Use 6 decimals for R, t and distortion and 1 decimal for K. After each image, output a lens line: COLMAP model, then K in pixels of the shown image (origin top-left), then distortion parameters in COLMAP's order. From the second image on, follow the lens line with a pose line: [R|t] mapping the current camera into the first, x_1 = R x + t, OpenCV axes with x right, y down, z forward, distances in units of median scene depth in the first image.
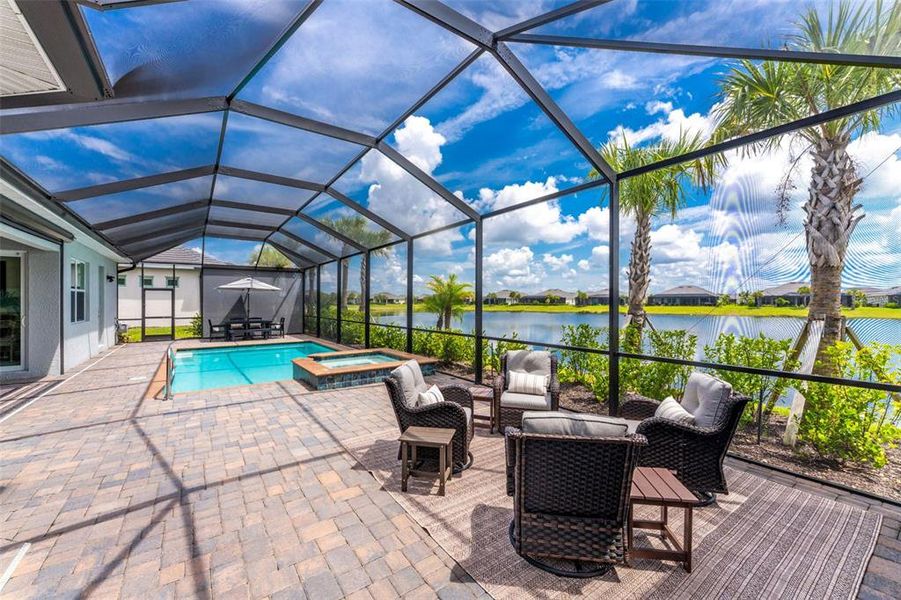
lens RADIAL K [[367.9, 0, 443.9], [0, 367.9, 307.6], [0, 0, 1]] dist [0.004426, -0.000352]
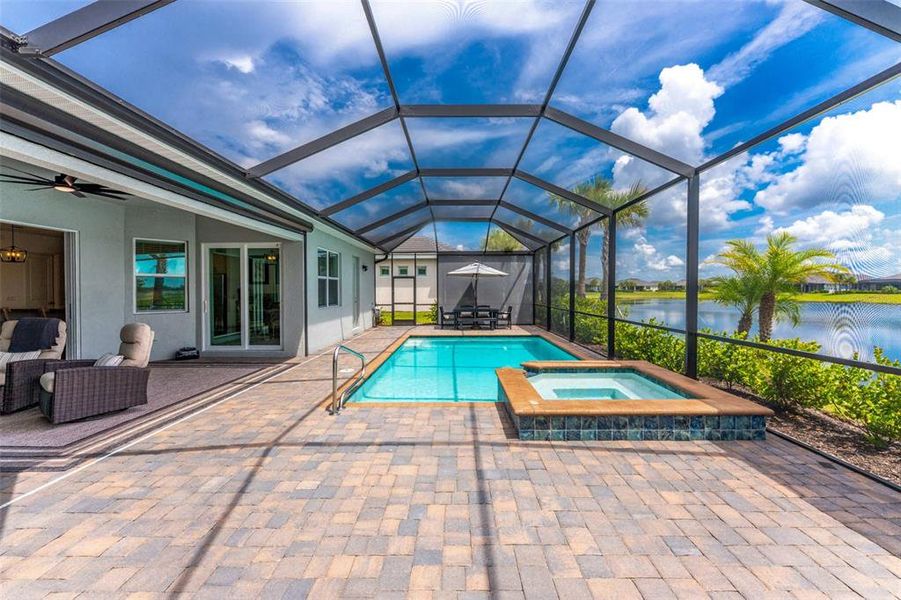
lens RADIAL K [[367.9, 0, 450.6], [0, 367.9, 306.9], [0, 0, 1]] dist [0.004426, -0.000352]
pose [[0.816016, 0.024609, -0.577505, -0.040731], [-0.006170, 0.999407, 0.033870, -0.000680], [0.577996, -0.024075, 0.815684, 0.188858]]
